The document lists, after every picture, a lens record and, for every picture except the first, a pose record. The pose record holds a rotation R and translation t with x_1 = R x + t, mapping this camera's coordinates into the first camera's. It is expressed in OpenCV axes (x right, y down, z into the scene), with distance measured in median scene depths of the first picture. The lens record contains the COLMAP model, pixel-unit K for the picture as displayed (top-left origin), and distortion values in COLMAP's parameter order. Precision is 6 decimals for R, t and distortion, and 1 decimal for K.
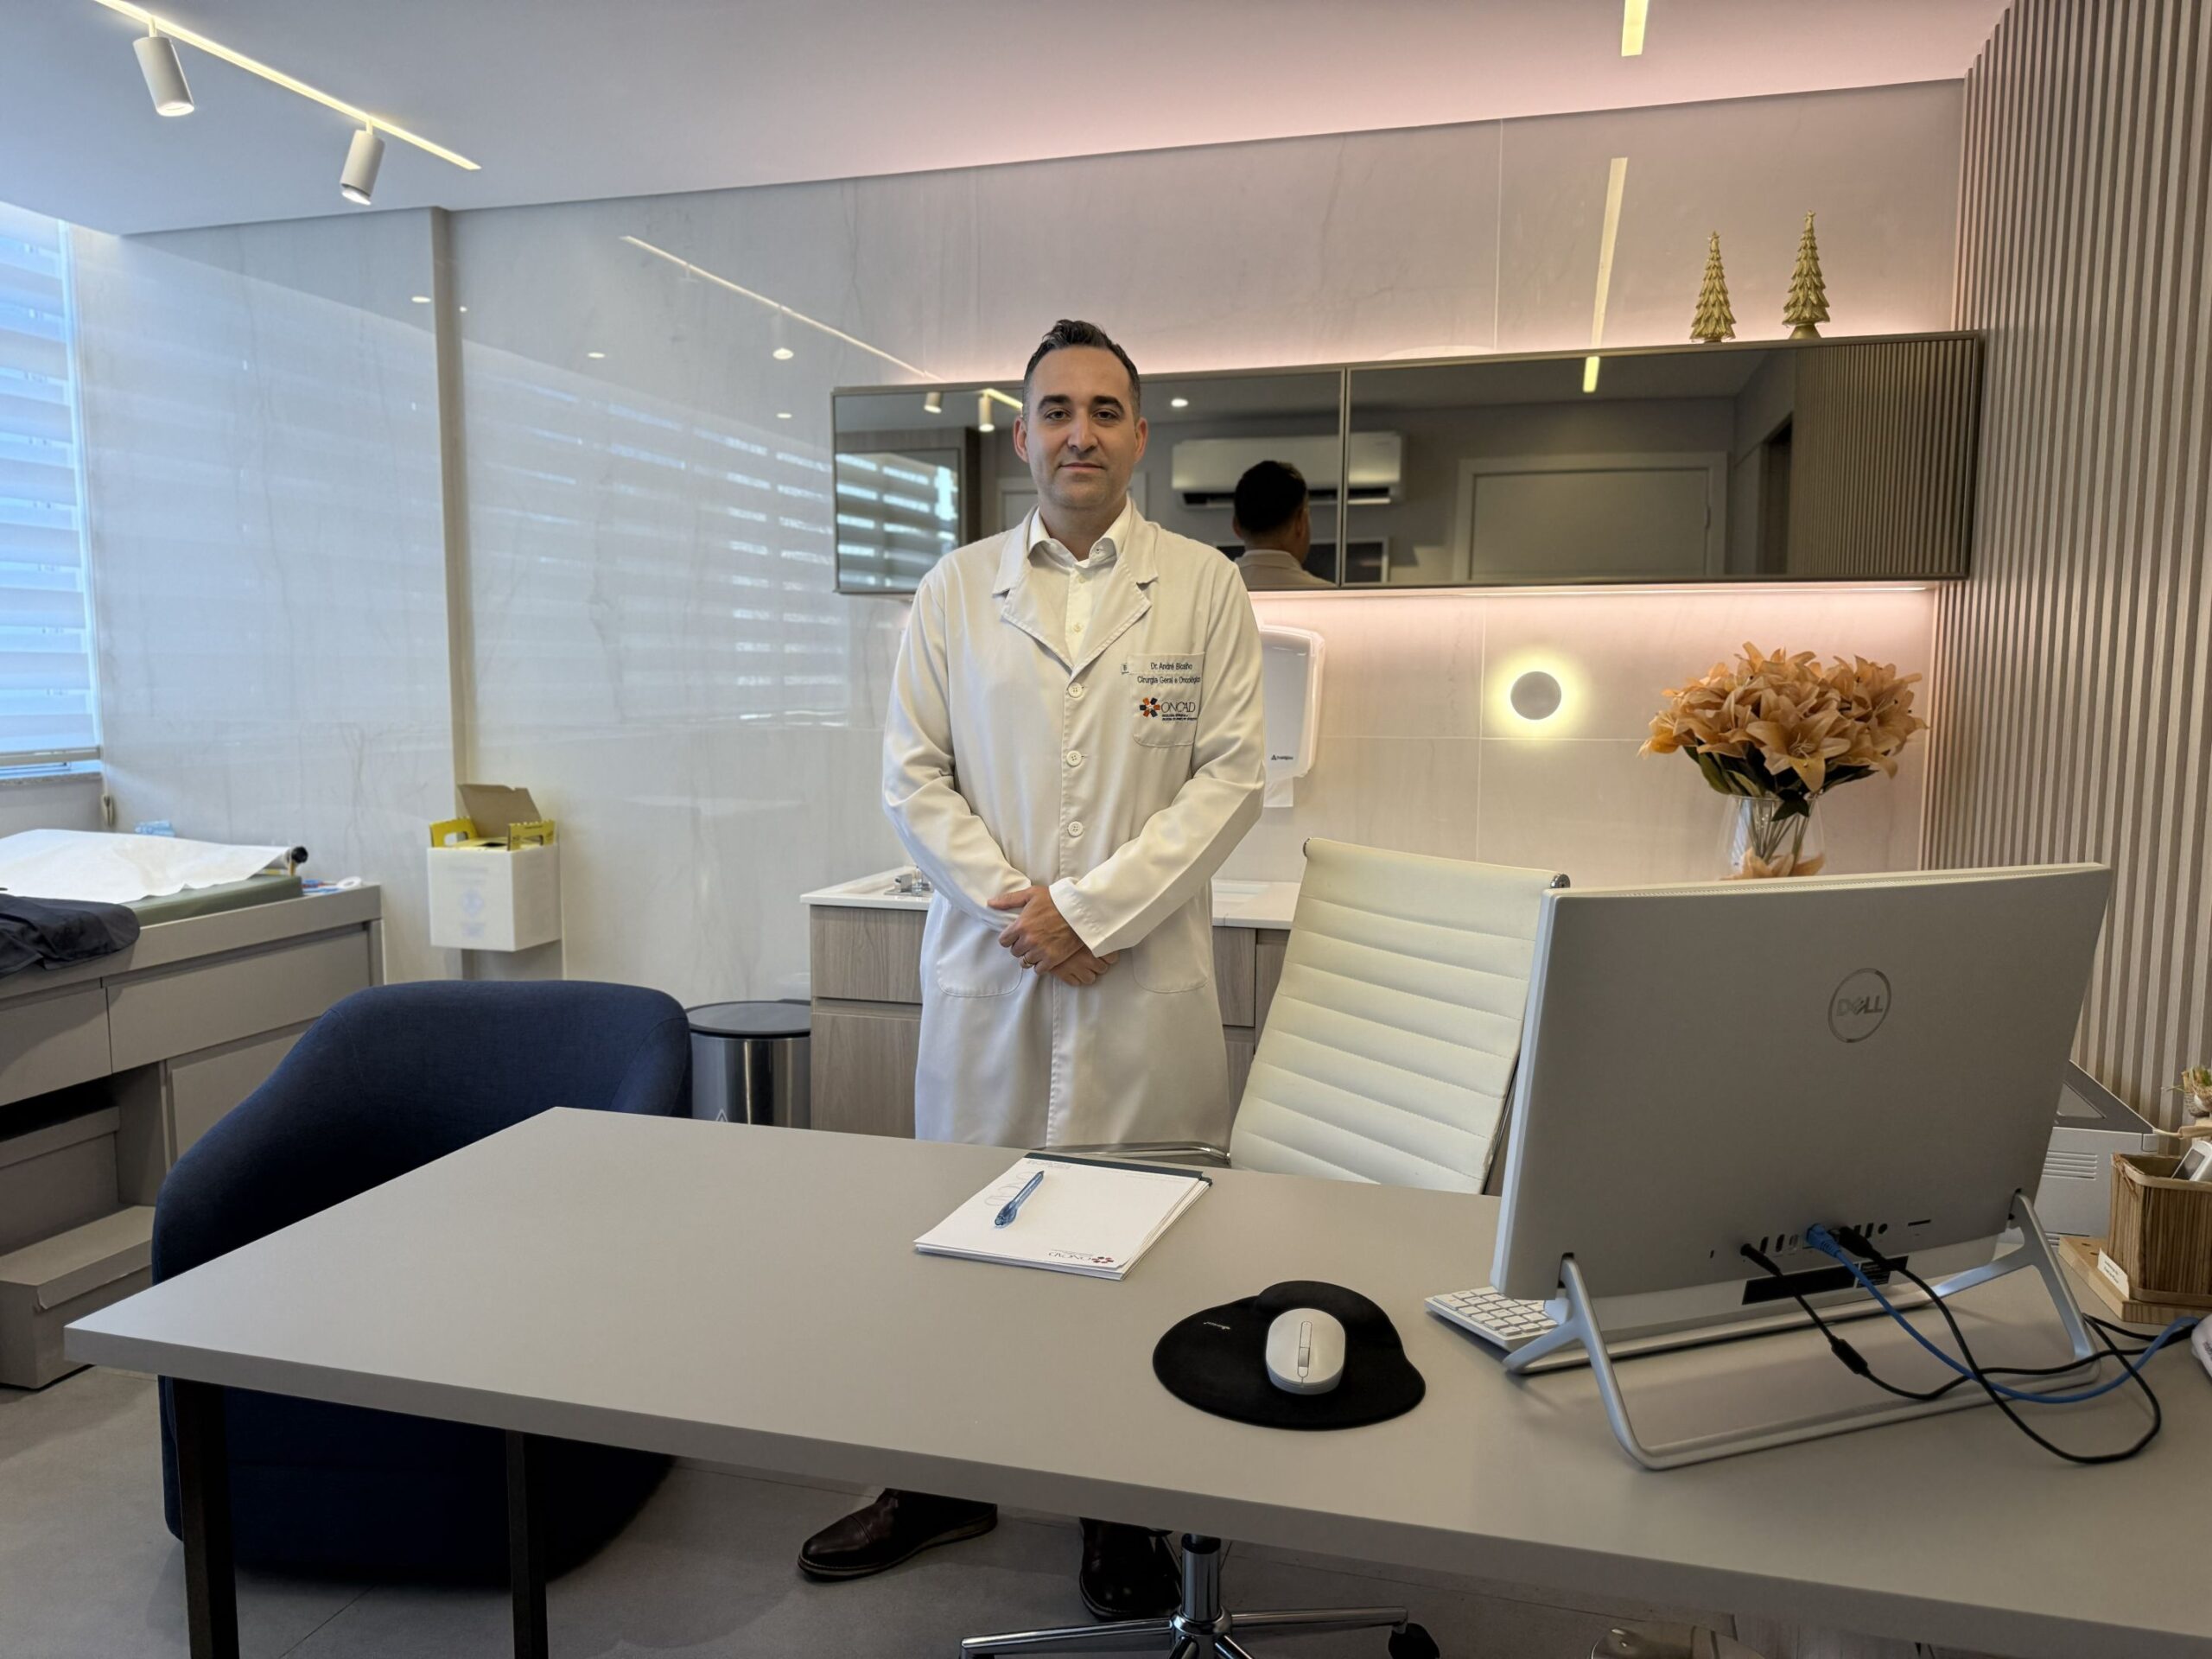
lens RADIAL K [[1565.6, 0, 1110.4], [0, 1565.6, 833.0], [0, 0, 1]] dist [0.159763, -0.360109]
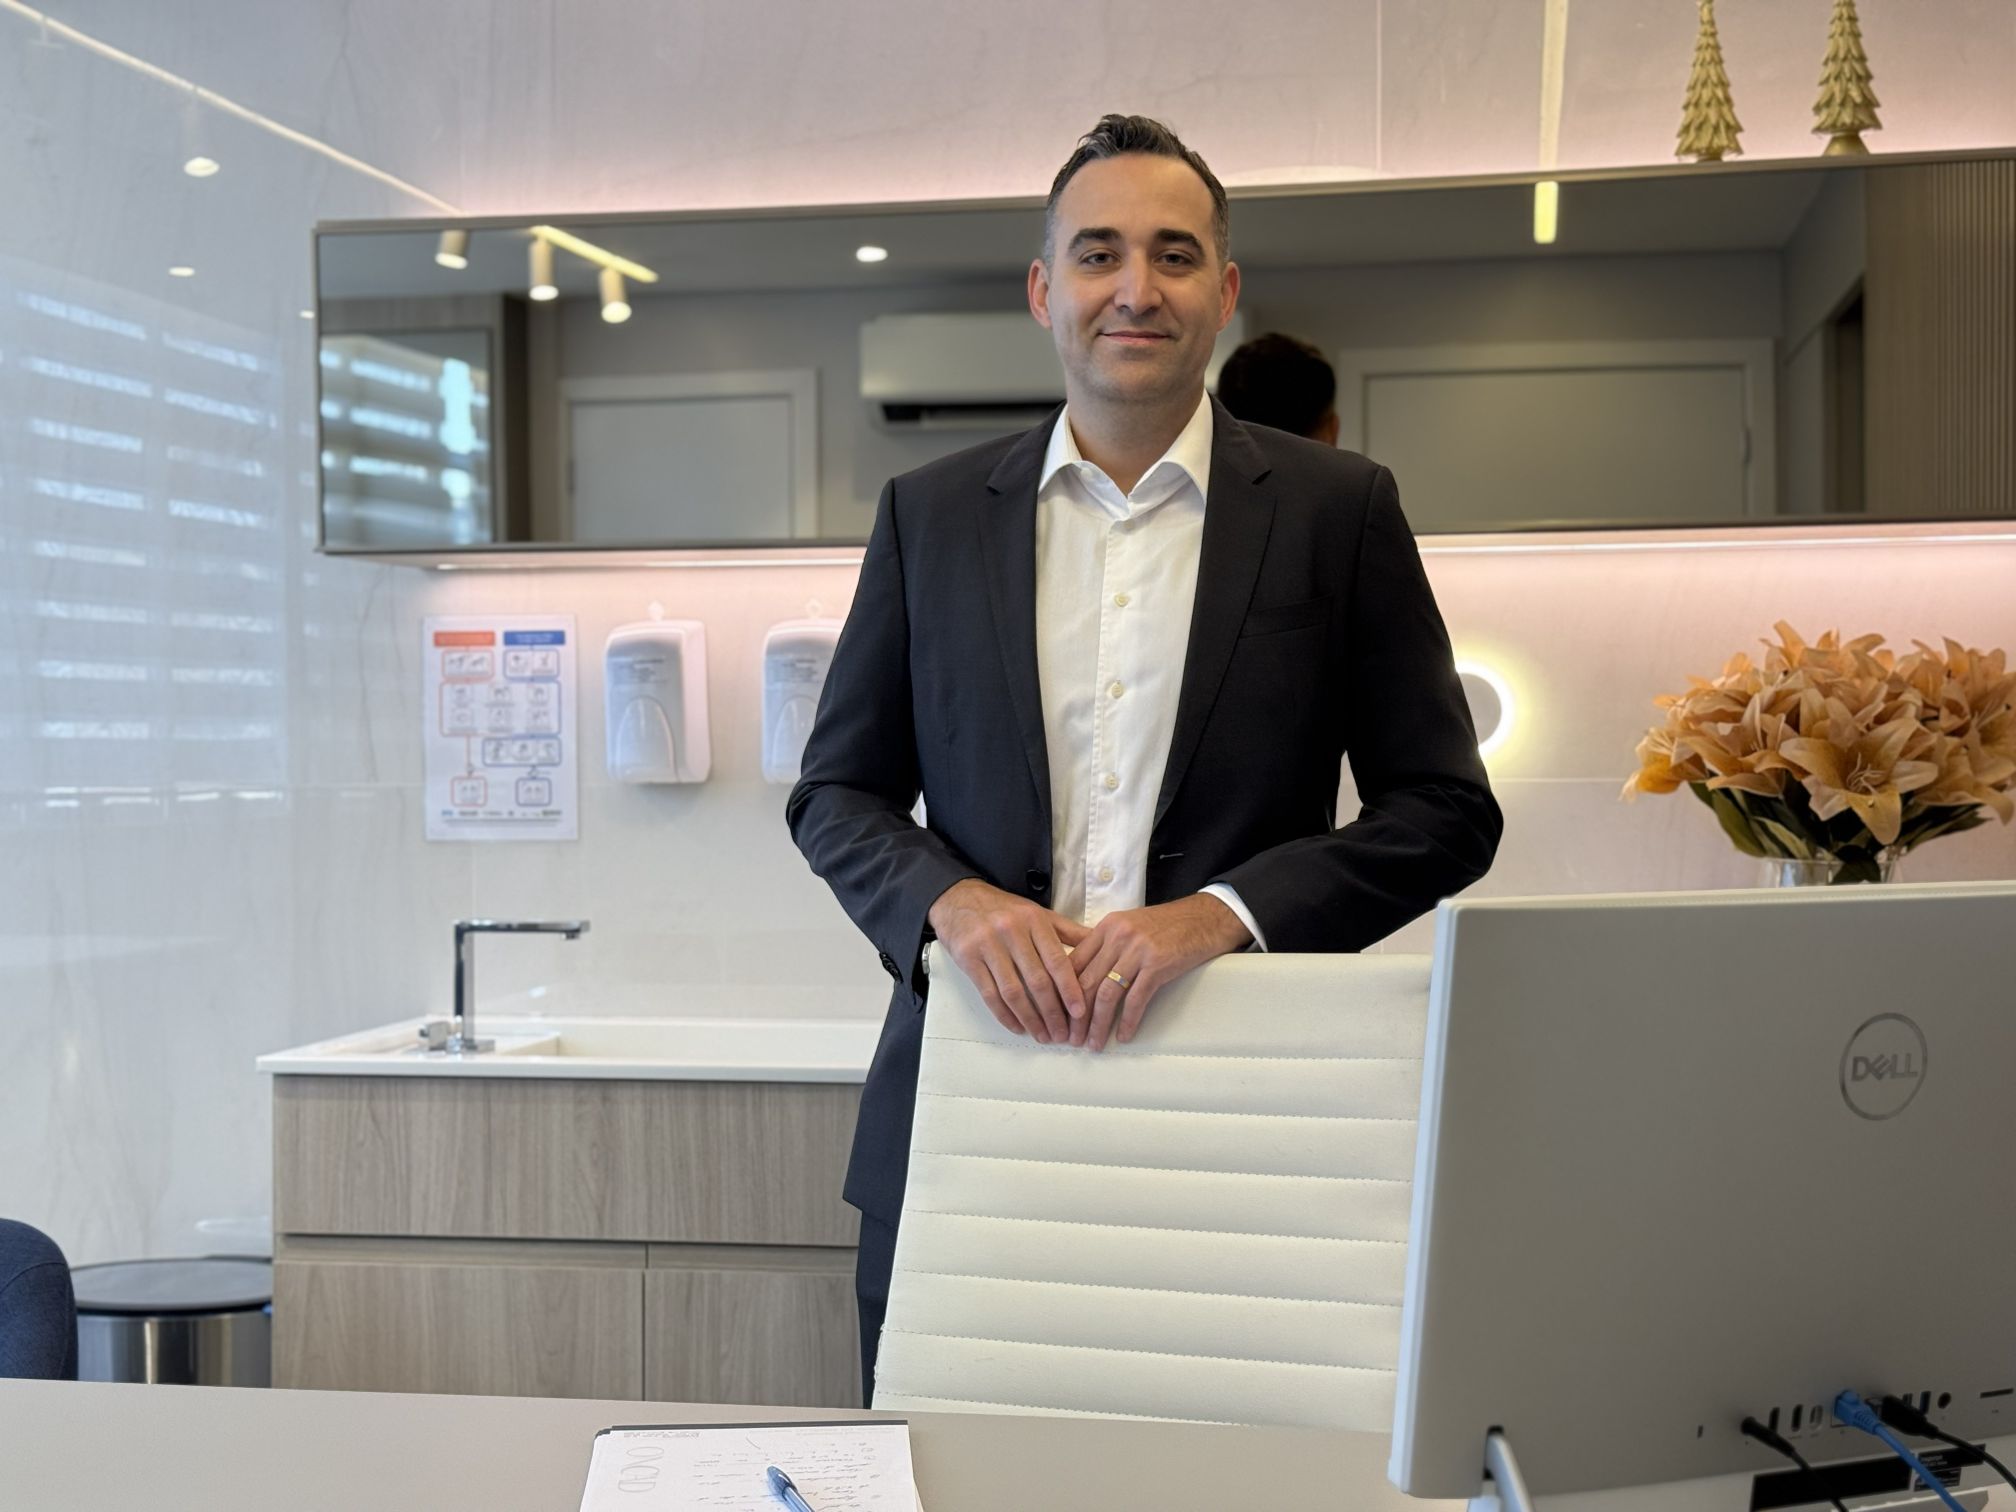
lens RADIAL K [[2854.1, 0, 1000.3], [0, 2854.1, 753.6], [0, 0, 1]] dist [0.173034, -0.335538]
pose [[0.995809, -0.011678, 0.090713, -0.017131], [0.020203, 0.995402, -0.093629, 0.033819], [-0.089203, 0.095069, 0.991466, -0.110867]]
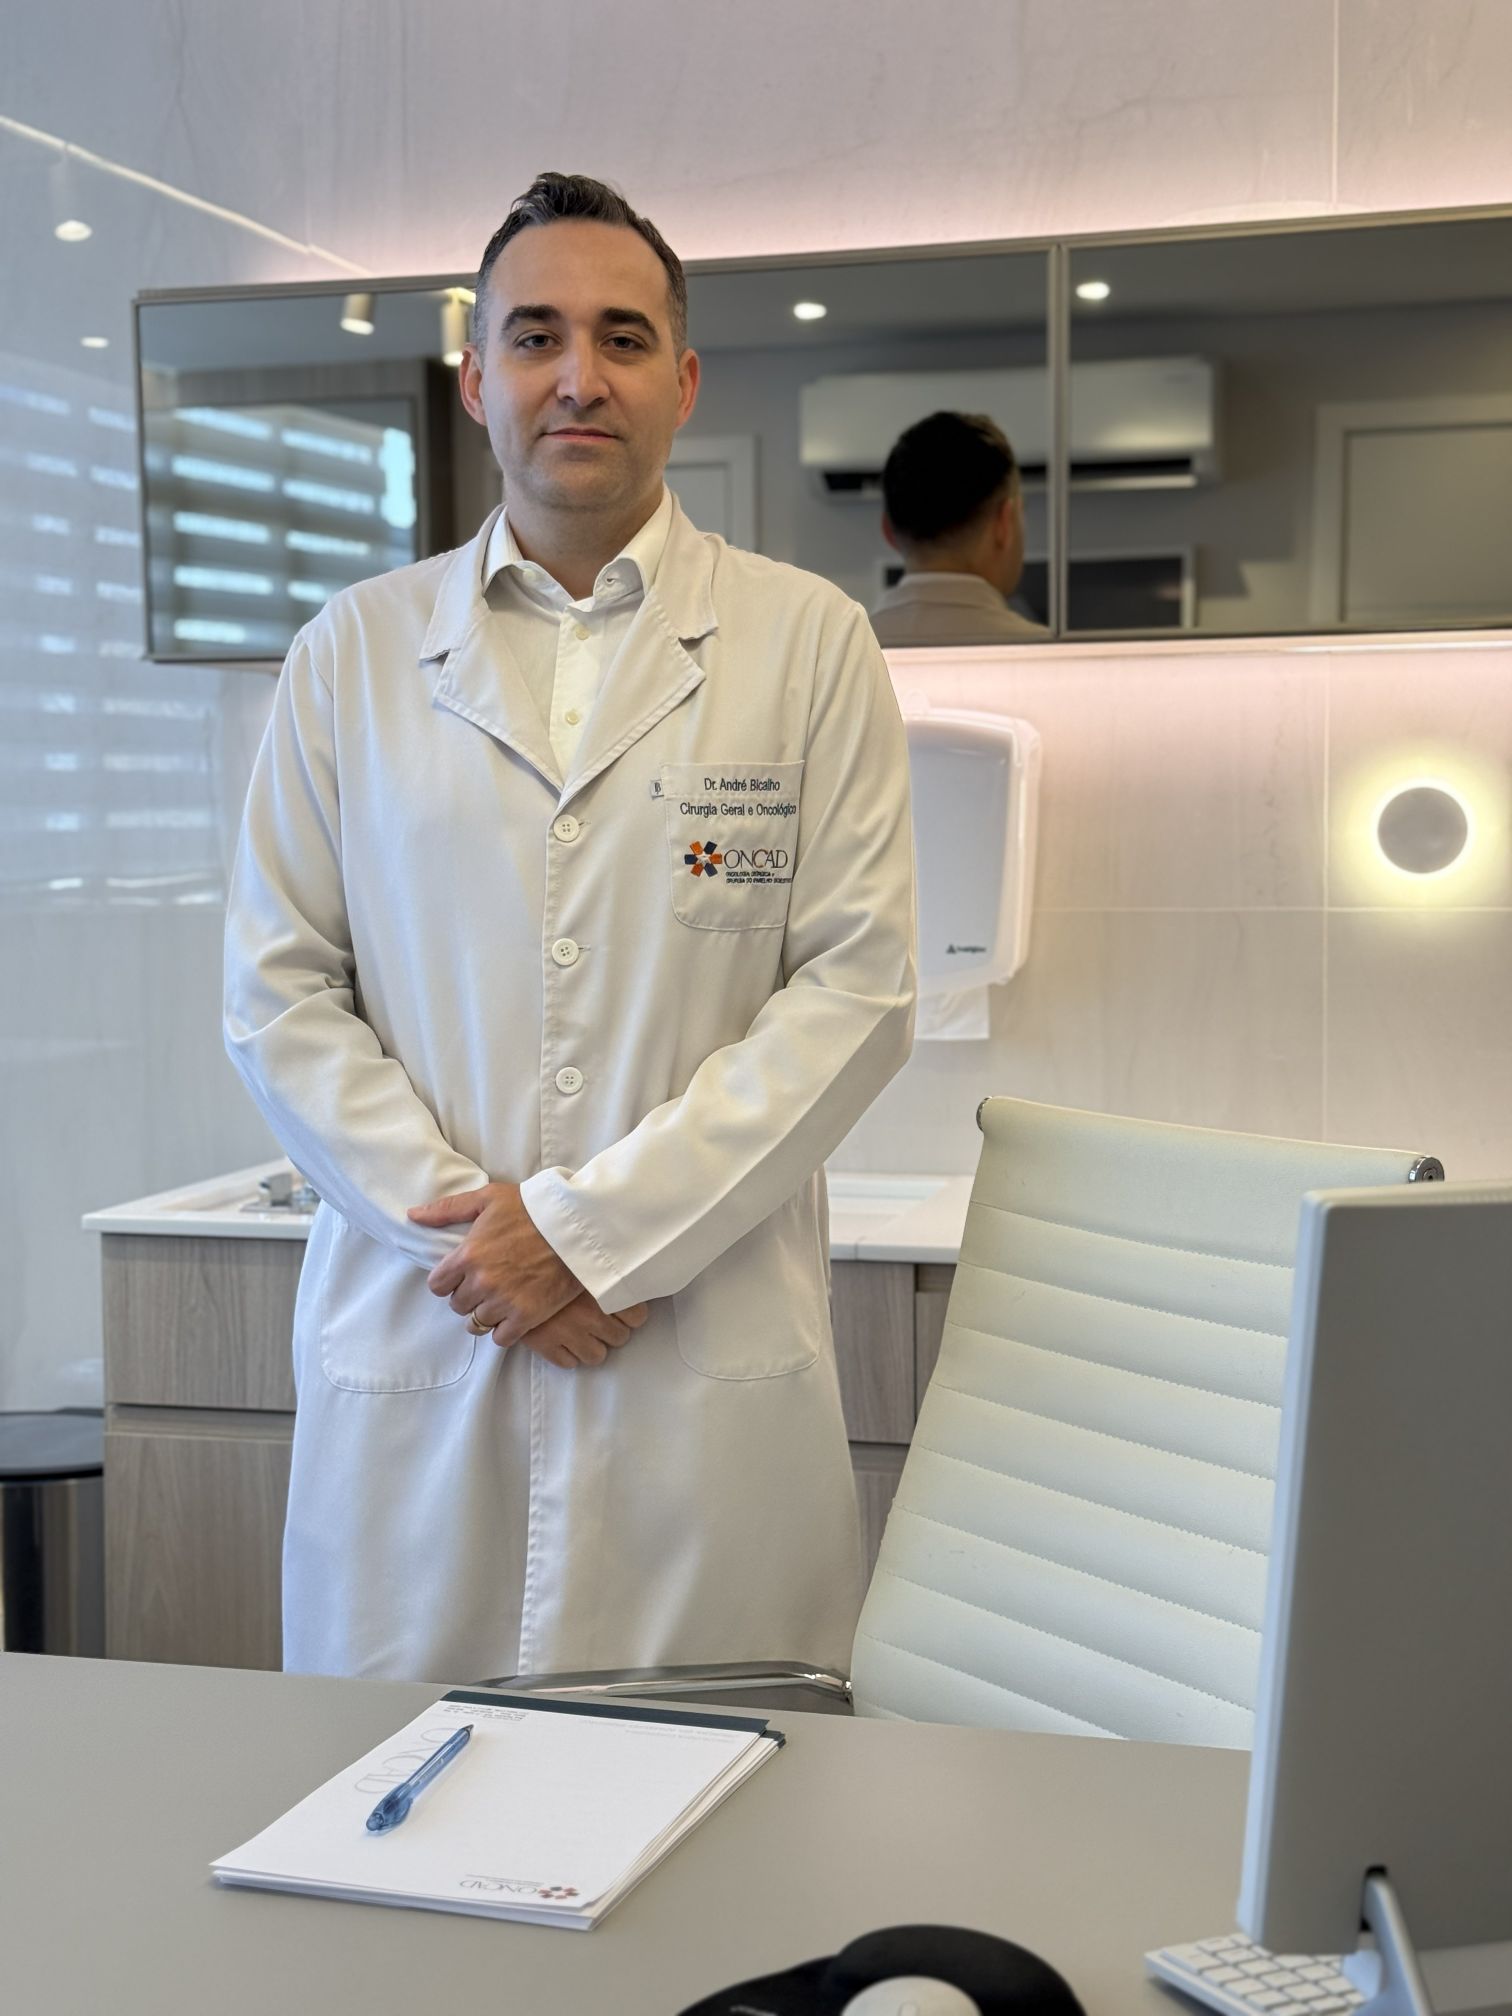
lens RADIAL K [[2845.3, 0, 754.4], [0, 2845.3, 1006.3], [0, 0, 1]] dist [0.184407, -0.401702]
pose [[0.999862, -0.015217, 0.006665, 0.030453], [0.015400, 0.999484, -0.028178, -0.001187], [-0.006233, 0.028277, 0.999581, 0.005176]]
